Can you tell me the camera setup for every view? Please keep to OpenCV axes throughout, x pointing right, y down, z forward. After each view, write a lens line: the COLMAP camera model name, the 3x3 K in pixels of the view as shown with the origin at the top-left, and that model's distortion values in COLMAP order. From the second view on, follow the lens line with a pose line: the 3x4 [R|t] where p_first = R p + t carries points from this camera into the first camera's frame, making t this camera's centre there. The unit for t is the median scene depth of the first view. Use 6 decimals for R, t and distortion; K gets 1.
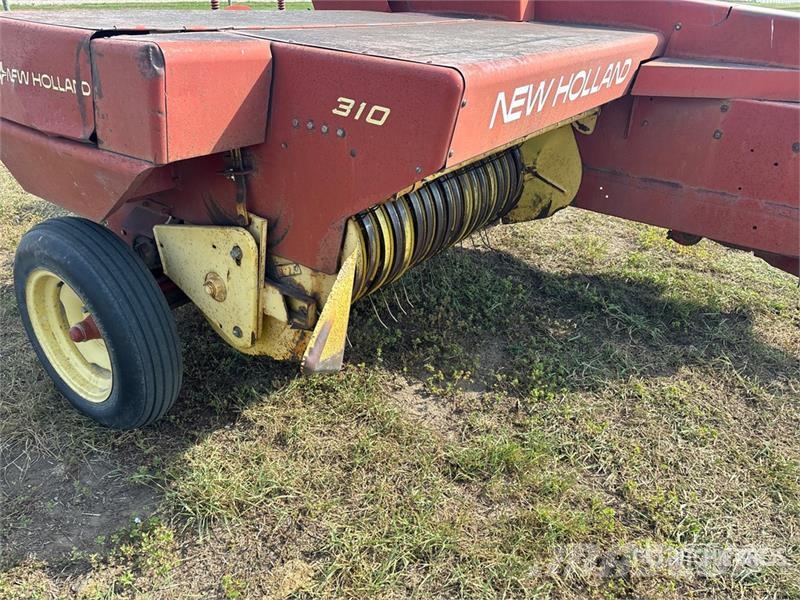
lens RADIAL K [[605.0, 0, 403.6], [0, 605.0, 295.7], [0, 0, 1]] dist [0.049913, -0.054975]
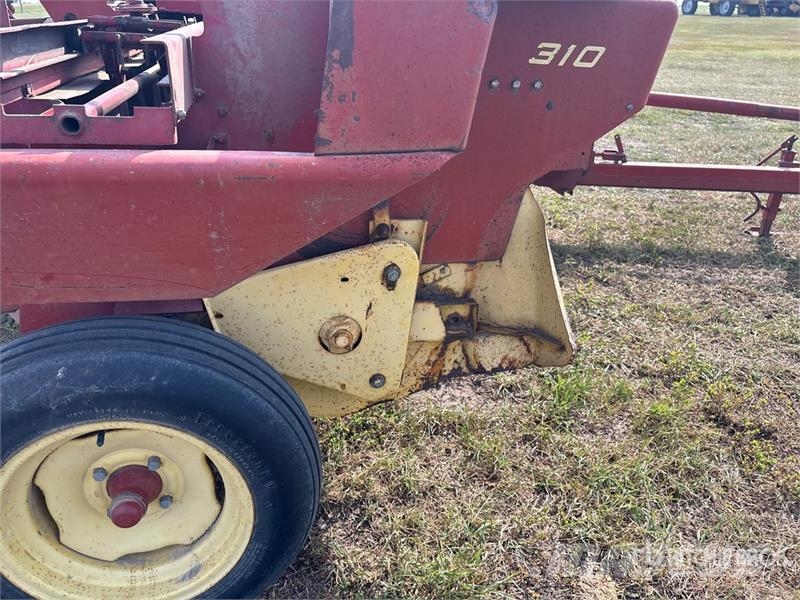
lens RADIAL K [[597.7, 0, 399.9], [0, 597.7, 296.8], [0, 0, 1]] dist [0.029220, -0.030140]
pose [[0.693380, -0.330248, 0.640438, -0.714887], [0.332729, 0.935103, 0.121960, -0.124001], [-0.639152, 0.128528, 0.758264, 0.409507]]
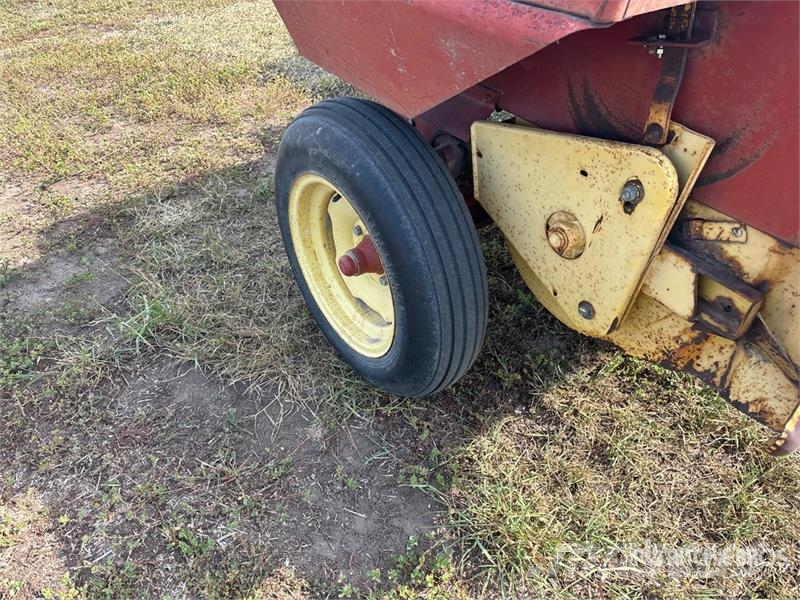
lens RADIAL K [[605.0, 0, 397.7], [0, 605.0, 307.6], [0, 0, 1]] dist [0.049913, -0.054975]
pose [[0.943878, 0.171871, -0.282054, -0.286763], [-0.104834, 0.965684, 0.237623, -0.074642], [0.313215, -0.194718, 0.929506, 0.356436]]
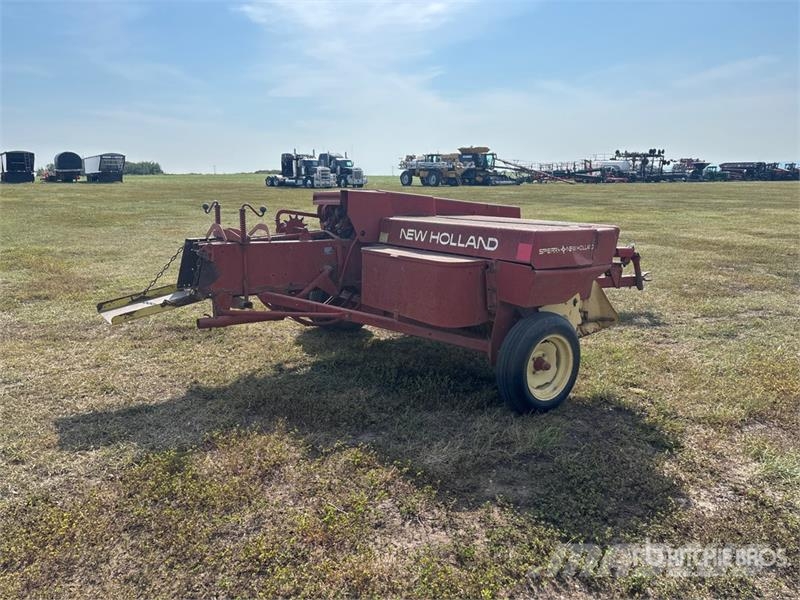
lens RADIAL K [[605.0, 0, 401.2], [0, 605.0, 303.6], [0, 0, 1]] dist [0.049913, -0.054975]
pose [[0.330212, -0.214752, 0.919153, -2.843307], [0.429215, 0.901439, 0.056415, -0.514671], [-0.840675, 0.375885, 0.389841, 0.575876]]
